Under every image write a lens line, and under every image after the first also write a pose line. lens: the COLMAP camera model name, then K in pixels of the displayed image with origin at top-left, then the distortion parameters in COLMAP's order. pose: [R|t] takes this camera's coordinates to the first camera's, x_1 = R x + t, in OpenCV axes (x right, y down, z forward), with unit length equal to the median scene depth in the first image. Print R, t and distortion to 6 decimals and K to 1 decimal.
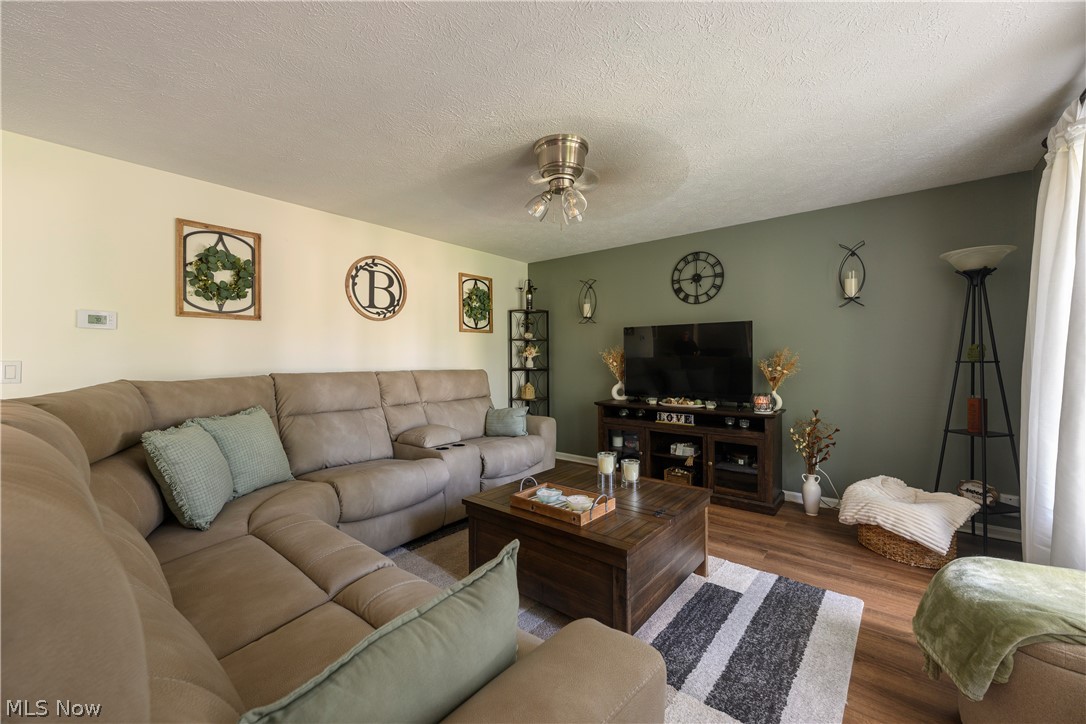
lens RADIAL K [[429.5, 0, 537.9], [0, 429.5, 359.7], [0, 0, 1]] dist [0.000048, 0.000015]
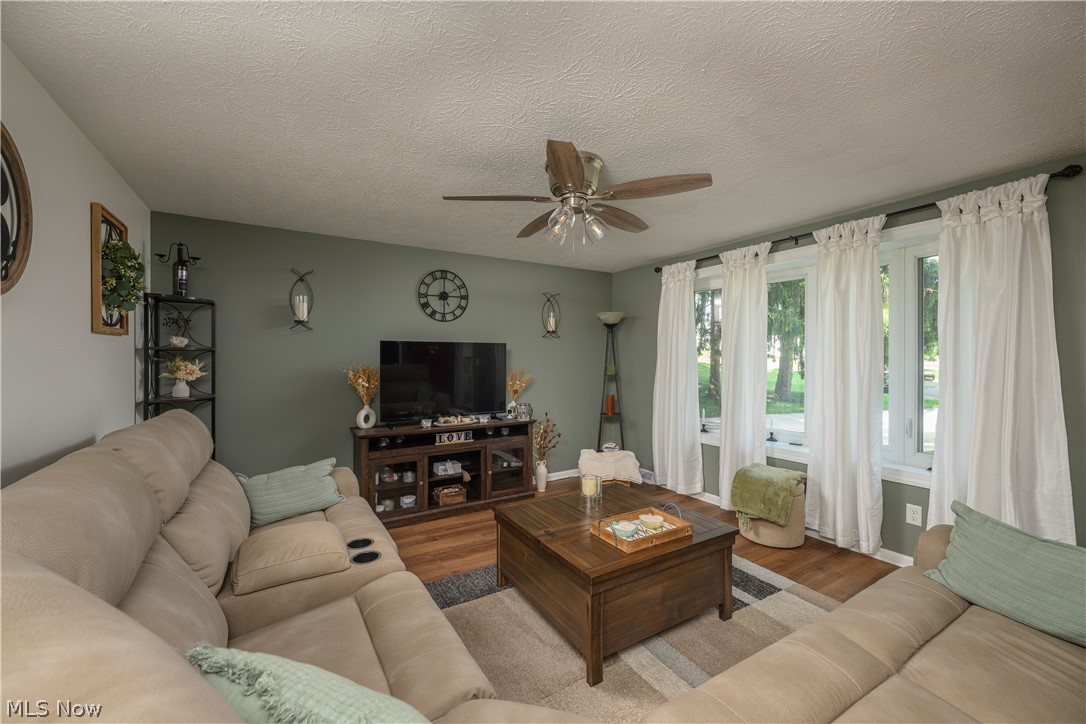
lens RADIAL K [[428.2, 0, 537.4], [0, 428.2, 360.3], [0, 0, 1]] dist [0.000844, 0.000048]
pose [[0.335173, -0.001049, 0.942156, -0.541901], [0.003789, 0.999993, -0.000235, -0.039758], [-0.942149, 0.003649, 0.335175, 0.484843]]
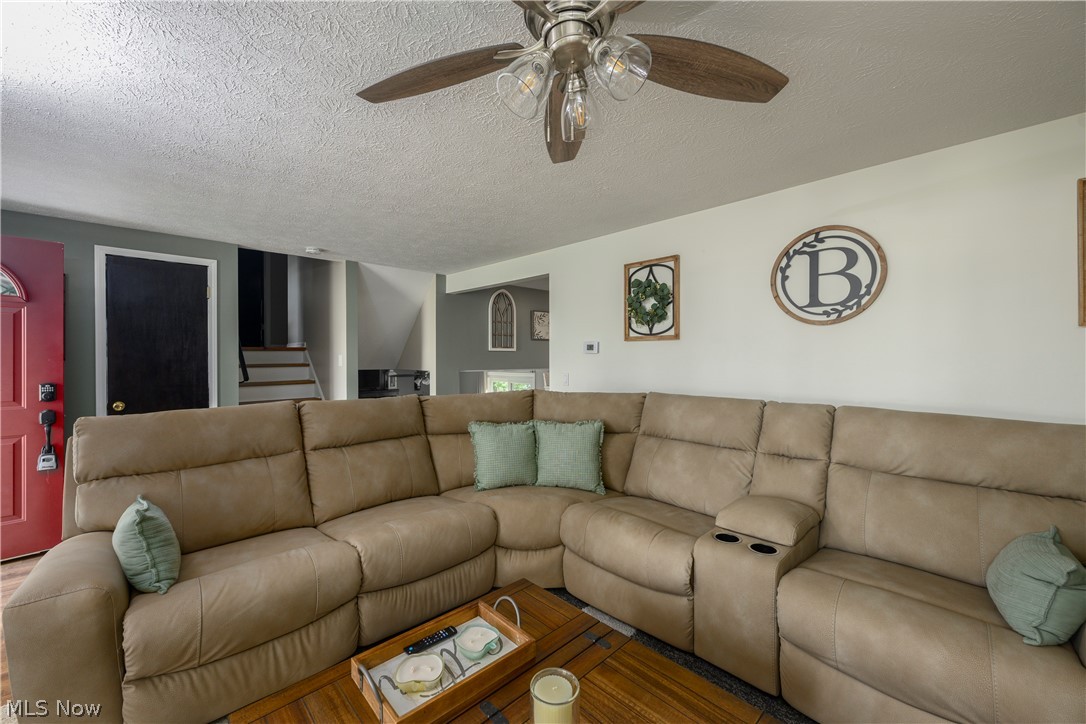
lens RADIAL K [[429.5, 0, 539.3], [0, 429.5, 361.1], [0, 0, 1]] dist [0.000048, 0.000015]
pose [[-0.114447, 0.010766, -0.993371, 0.333648], [-0.004568, 0.999925, 0.011364, -0.040122], [0.993419, 0.005839, -0.114389, 0.643532]]
